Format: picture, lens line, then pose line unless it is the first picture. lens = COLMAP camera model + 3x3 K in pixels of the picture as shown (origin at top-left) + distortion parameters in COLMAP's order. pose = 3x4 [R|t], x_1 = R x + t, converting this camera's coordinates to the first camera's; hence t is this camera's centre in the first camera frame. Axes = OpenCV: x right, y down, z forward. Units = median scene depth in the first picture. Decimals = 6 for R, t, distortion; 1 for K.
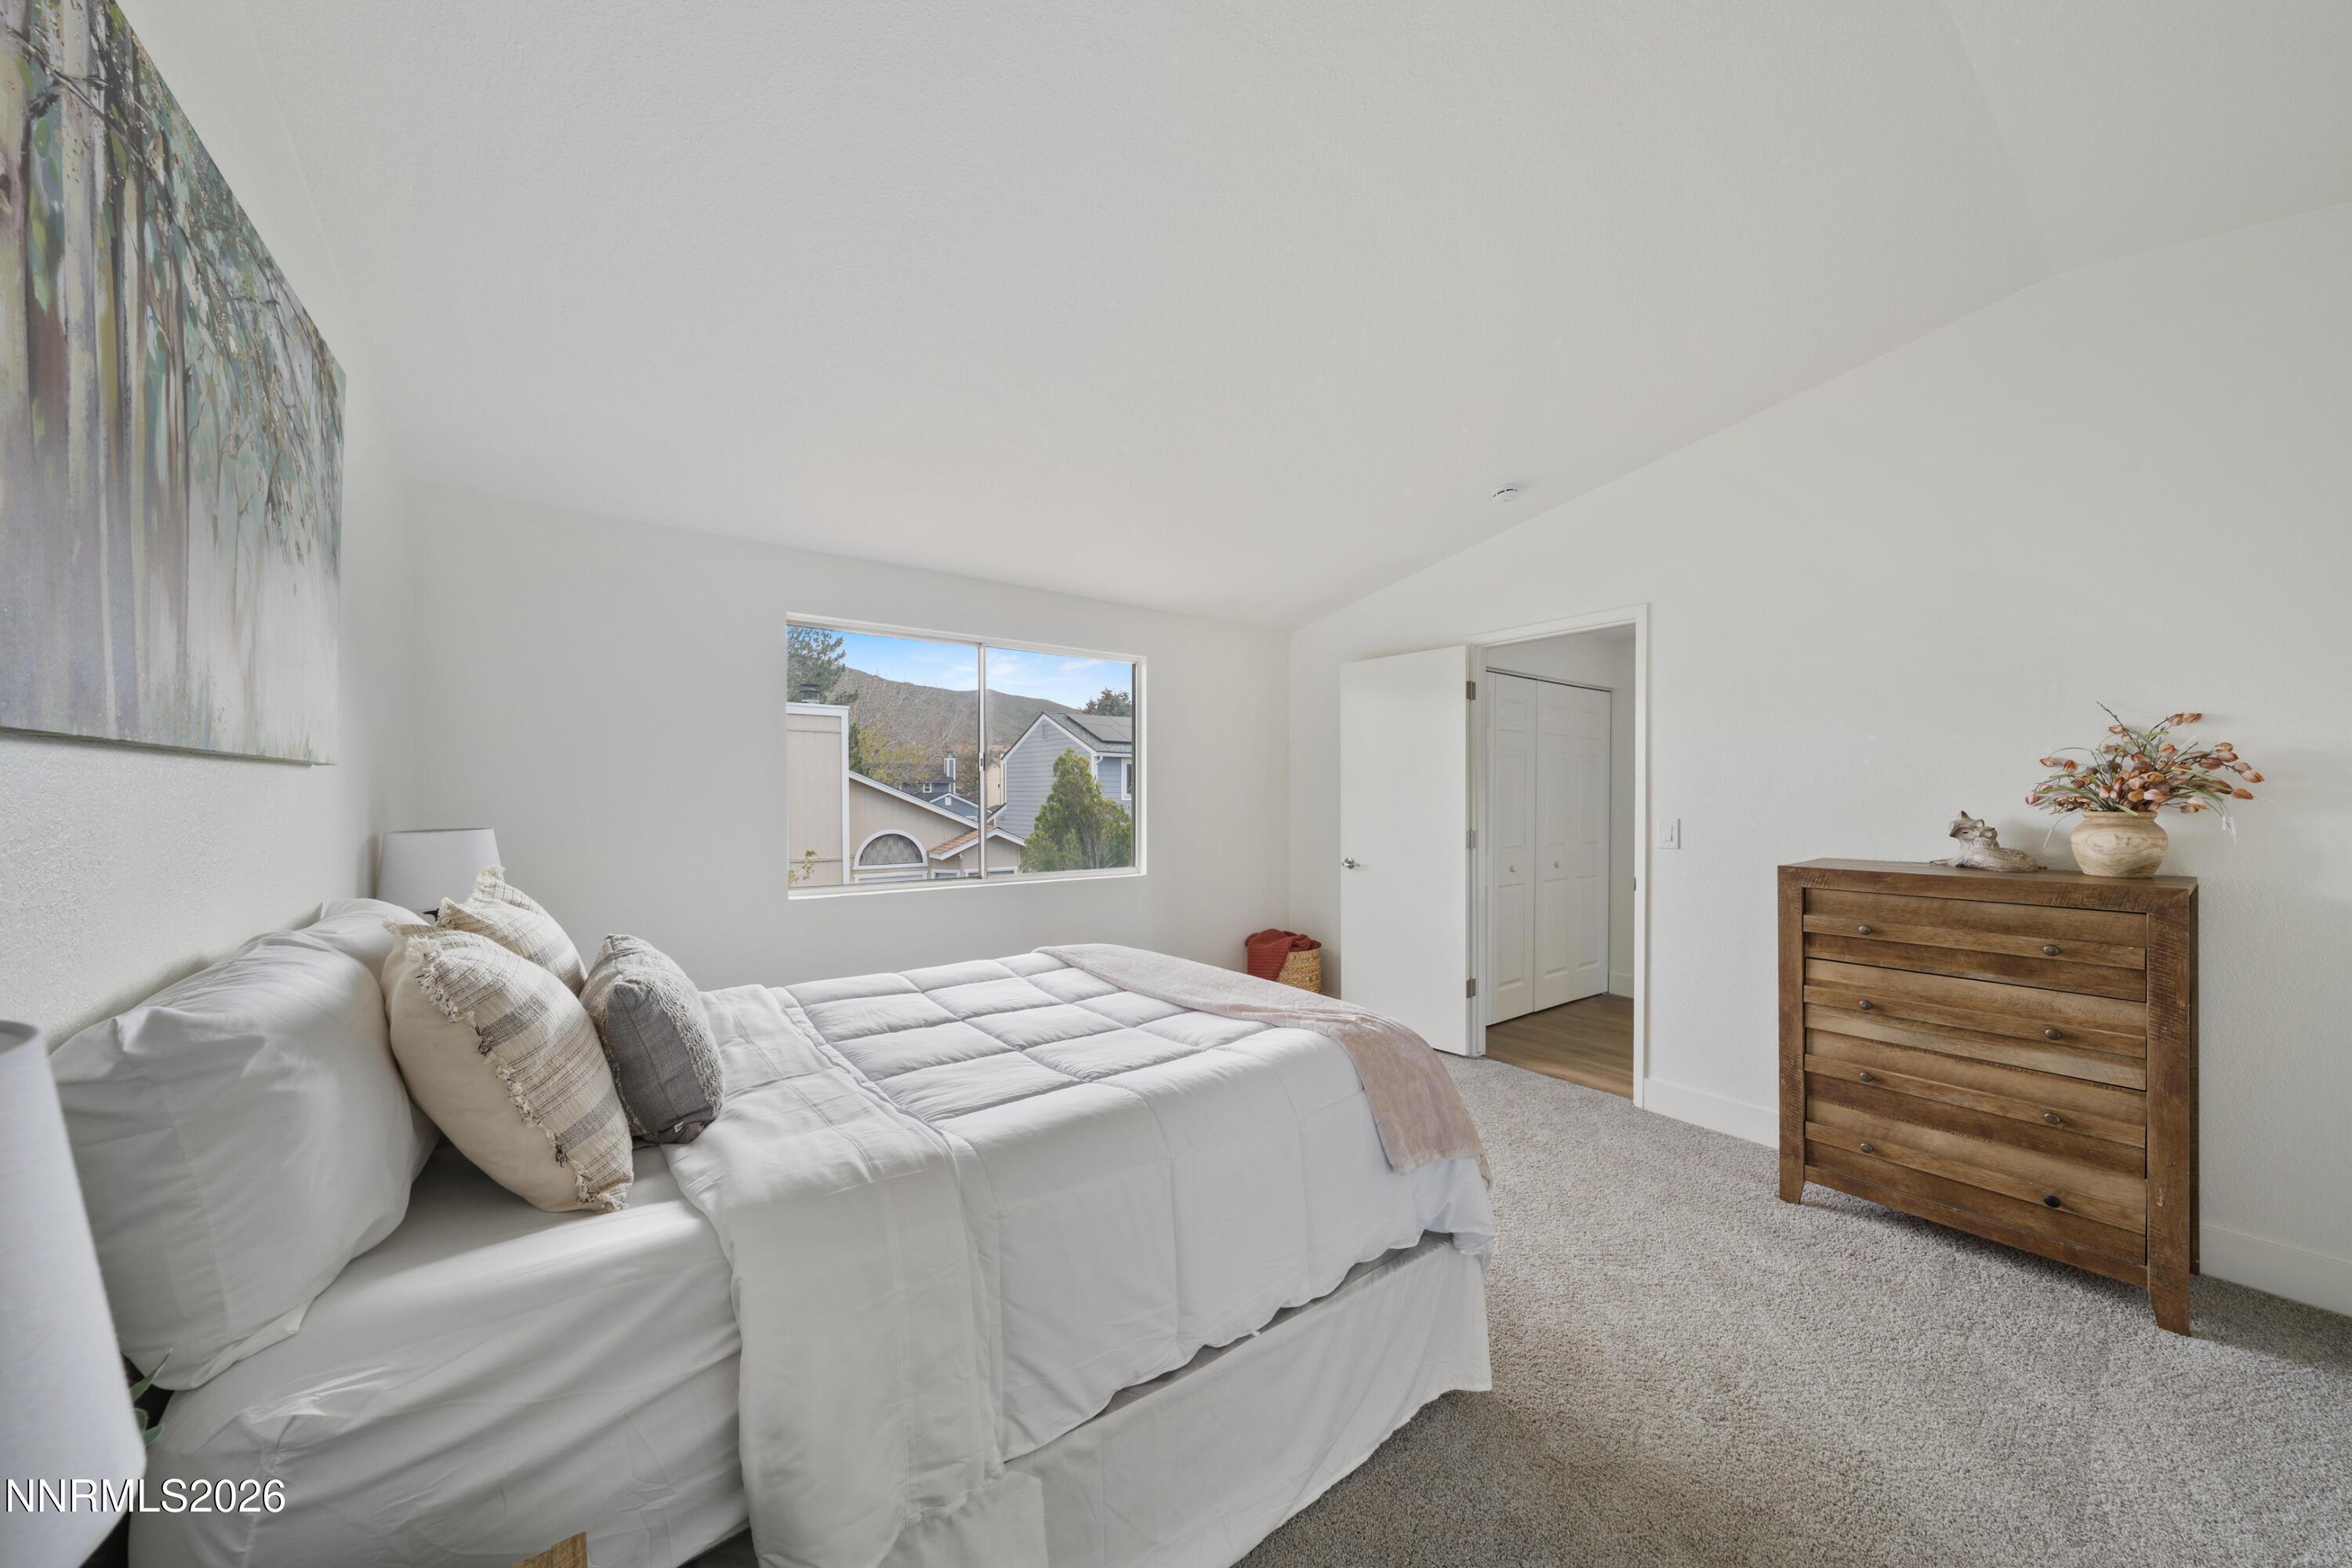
lens RADIAL K [[792.1, 0, 1188.8], [0, 792.1, 795.3], [0, 0, 1]] dist [-0.000649, -0.000431]
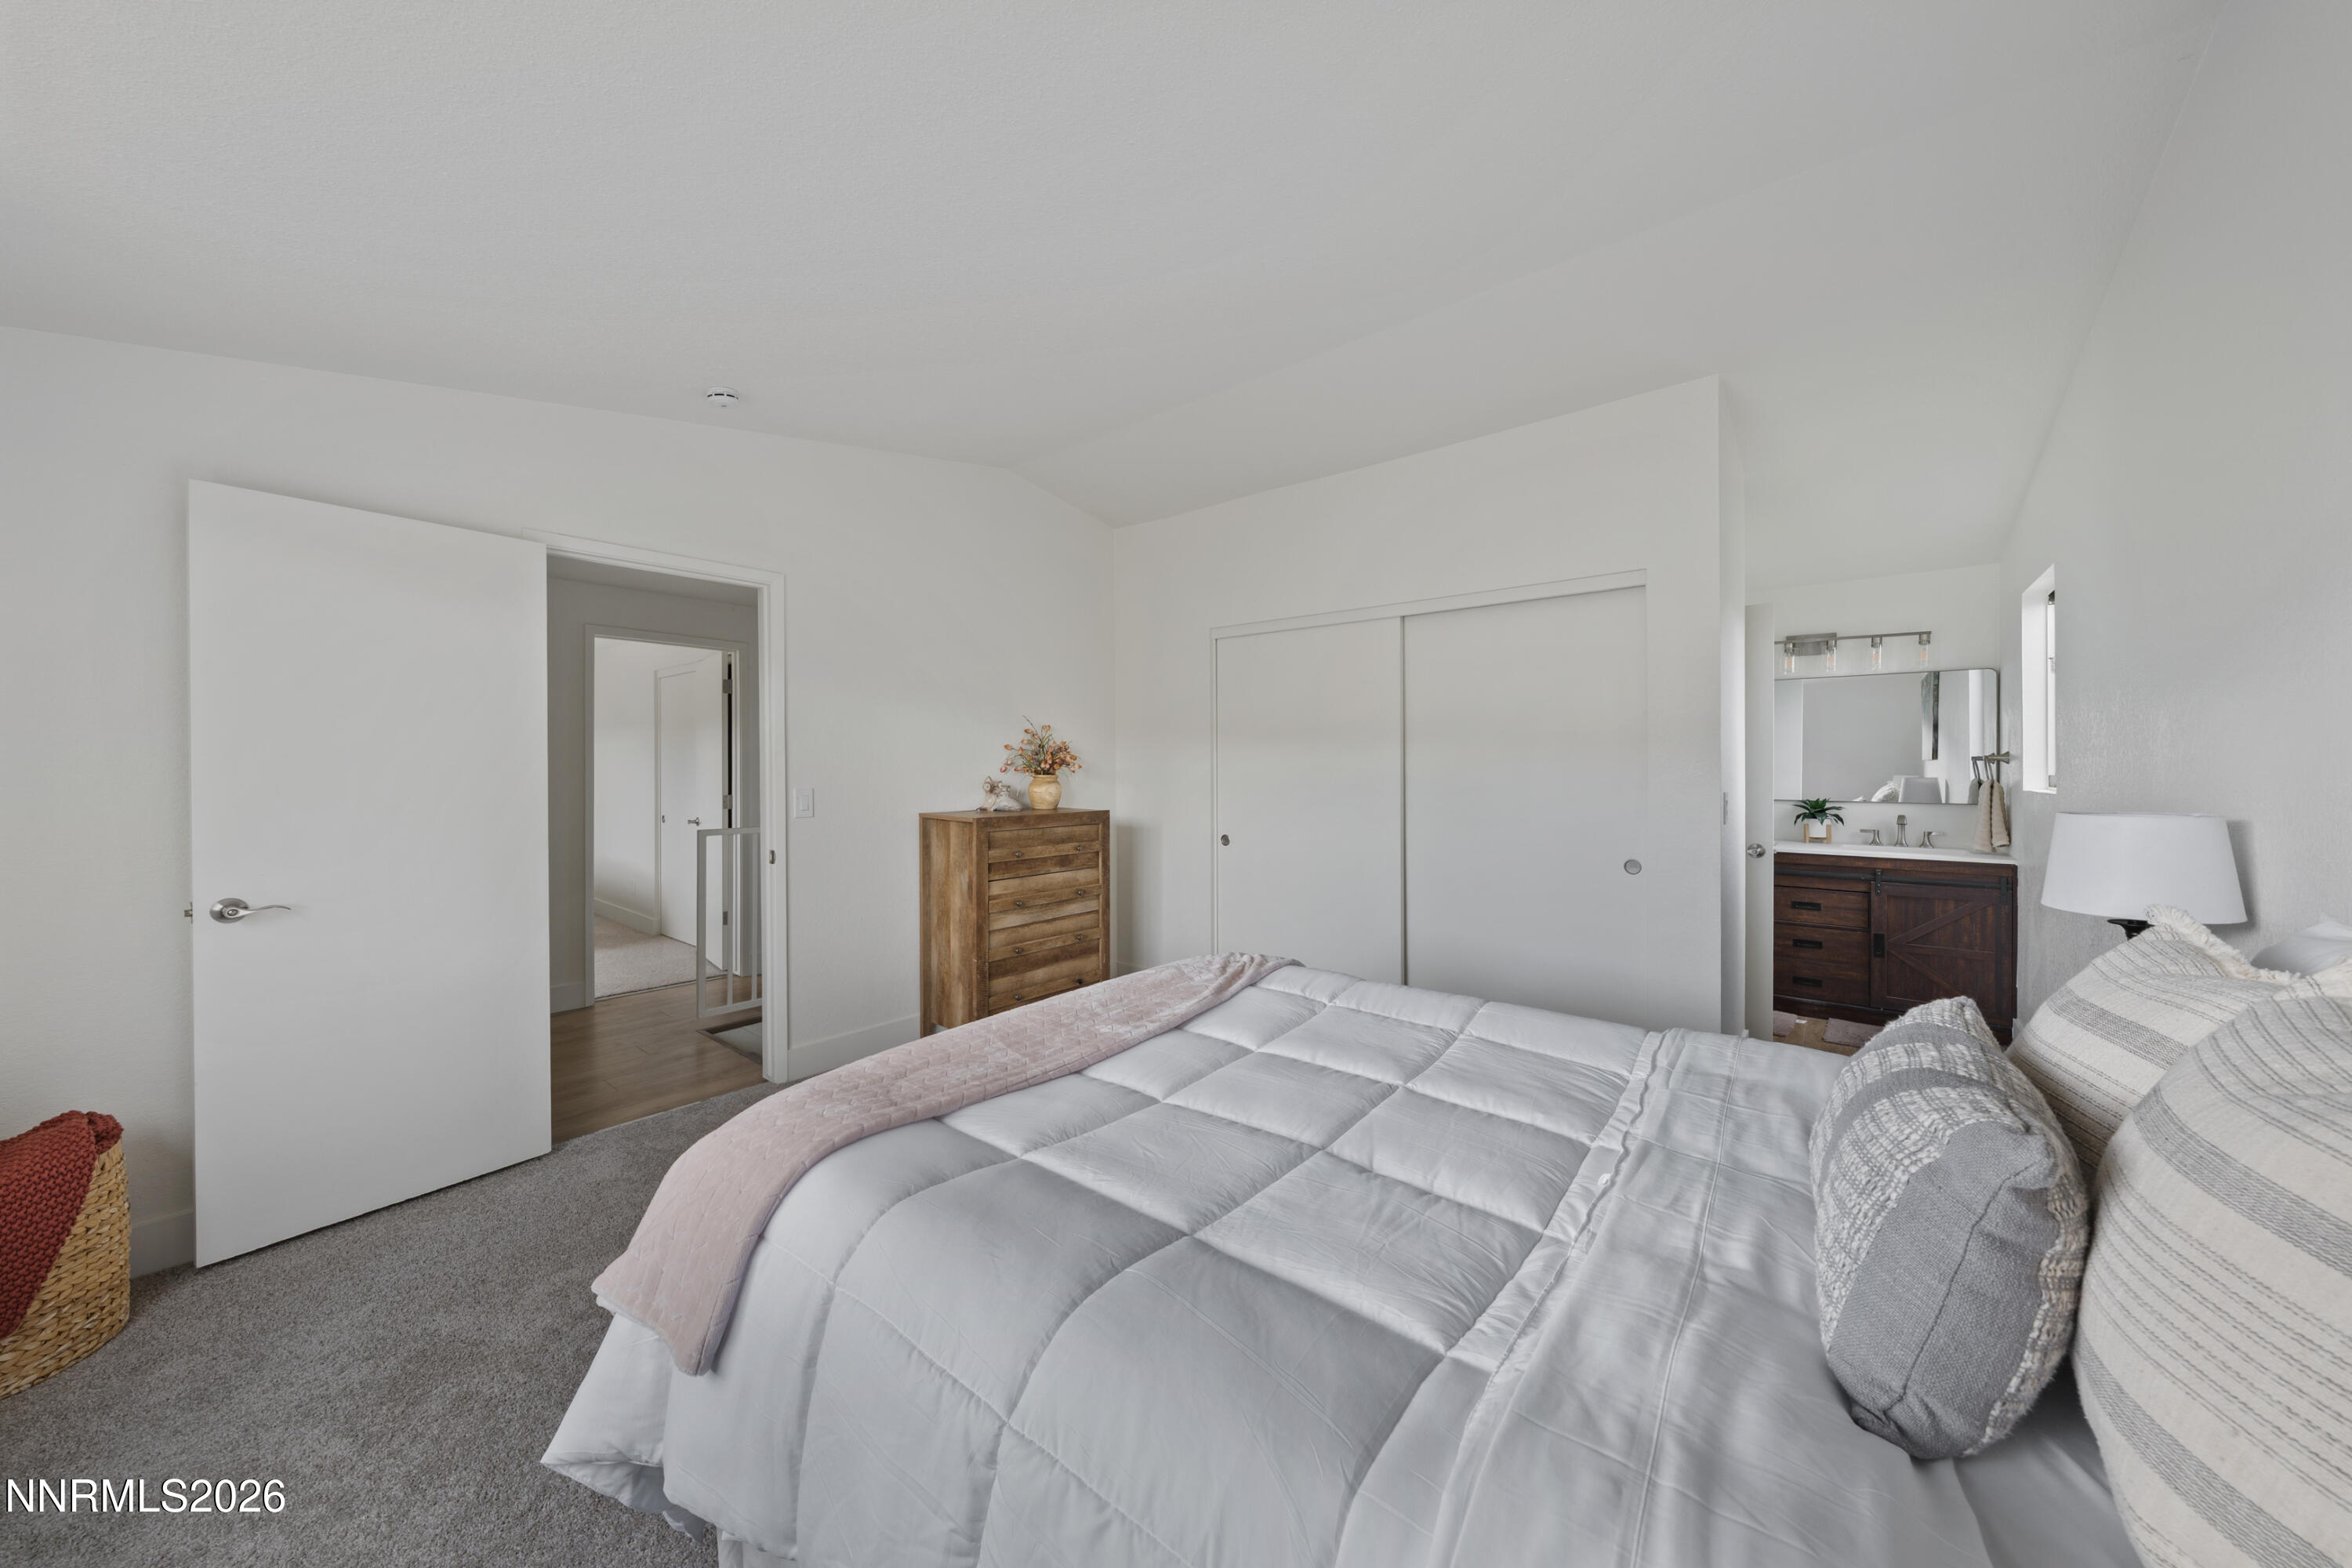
lens RADIAL K [[792.1, 0, 1179.2], [0, 792.1, 768.9], [0, 0, 1]] dist [-0.000649, -0.000431]
pose [[-0.217434, -0.002521, 0.976072, -0.718276], [0.001235, 0.999995, 0.002858, 0.002071], [-0.976074, 0.001827, -0.217430, 1.057652]]
